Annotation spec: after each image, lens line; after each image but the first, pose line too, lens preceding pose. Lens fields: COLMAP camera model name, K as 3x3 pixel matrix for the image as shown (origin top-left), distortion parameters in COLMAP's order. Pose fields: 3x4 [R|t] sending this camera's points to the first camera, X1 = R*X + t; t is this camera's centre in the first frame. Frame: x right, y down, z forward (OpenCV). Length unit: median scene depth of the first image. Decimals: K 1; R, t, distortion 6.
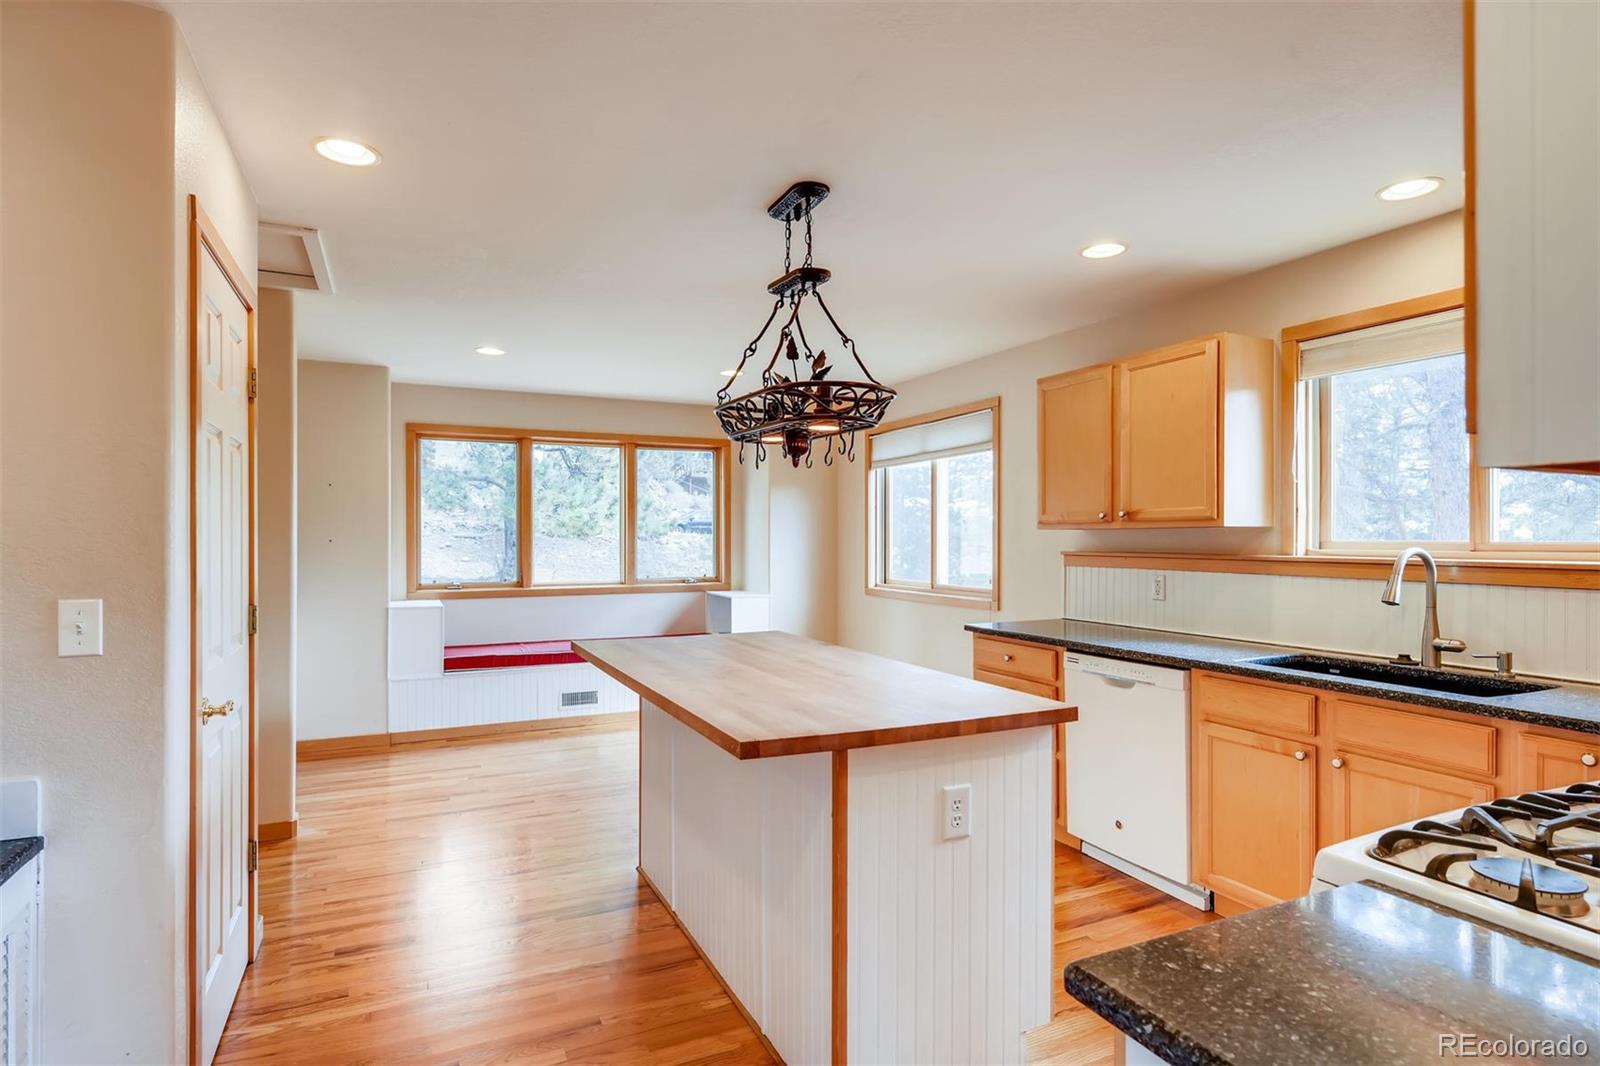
lens RADIAL K [[845.2, 0, 800.0], [0, 845.2, 533.0], [0, 0, 1]] dist [-0.001216, -0.000248]
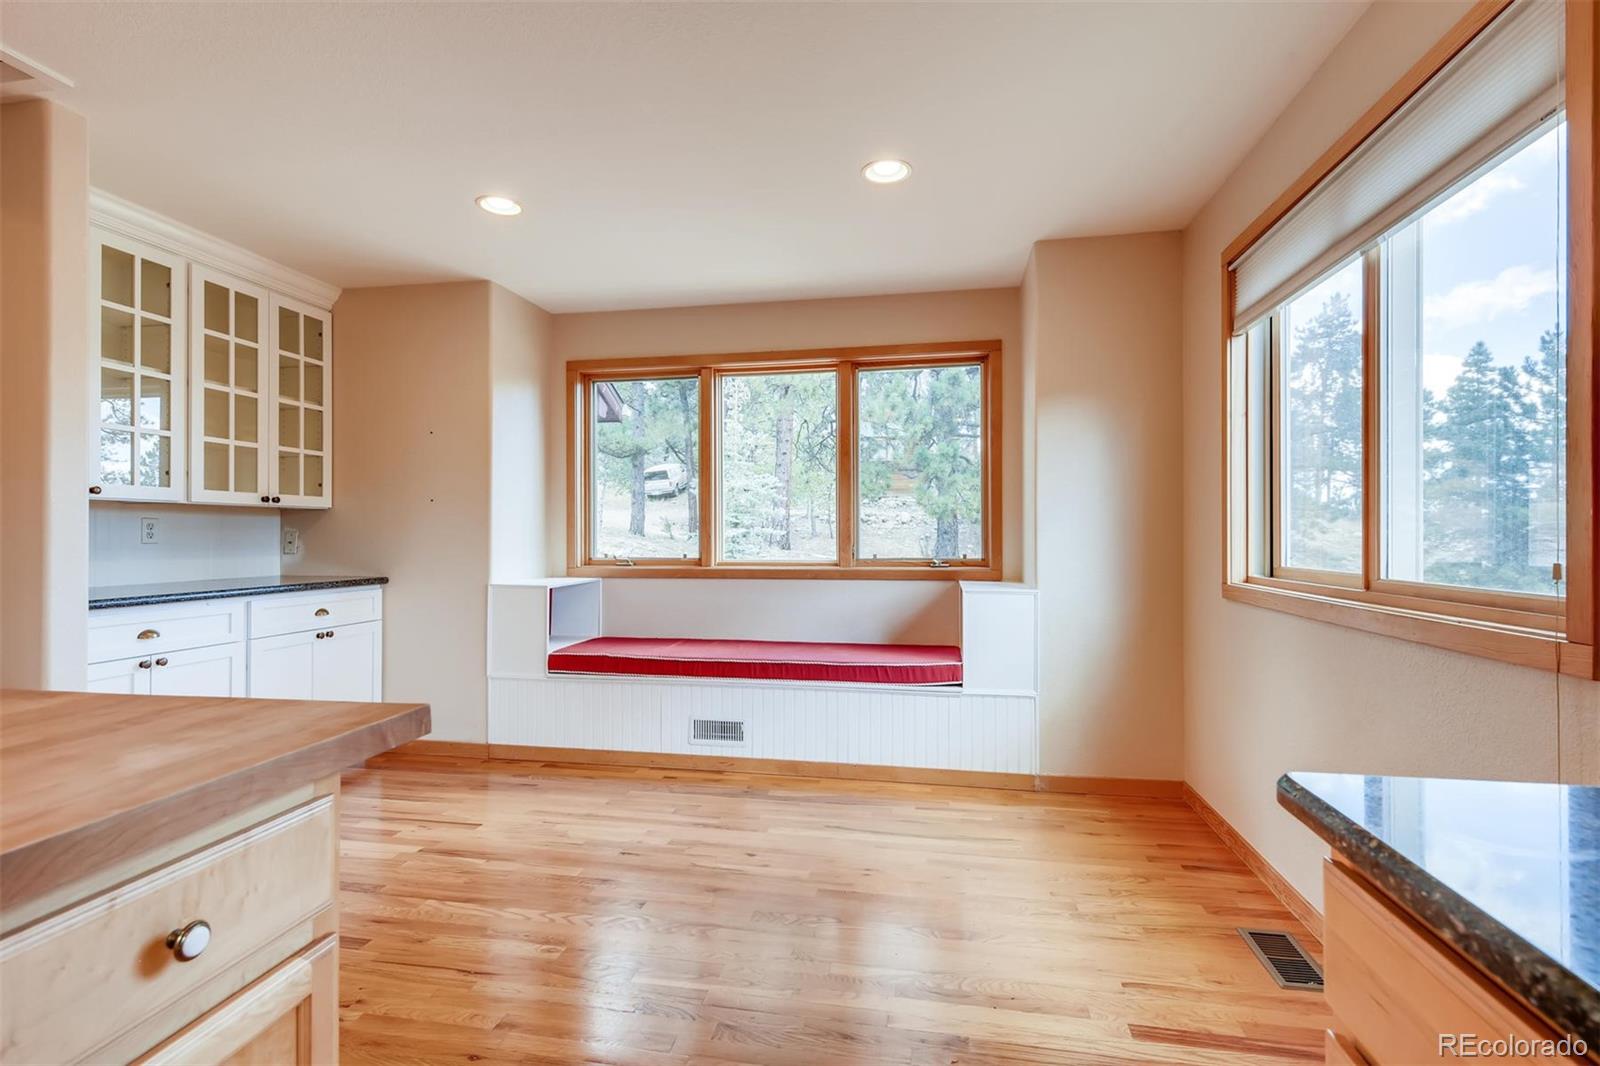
lens RADIAL K [[736.3, 0, 800.0], [0, 736.3, 533.0], [0, 0, 1]] dist [0.001792, -0.012679]
pose [[0.810809, -0.001135, -0.585309, 0.127378], [0.003057, 0.999993, 0.002295, 0.034094], [0.585303, -0.003650, 0.810807, 0.519991]]
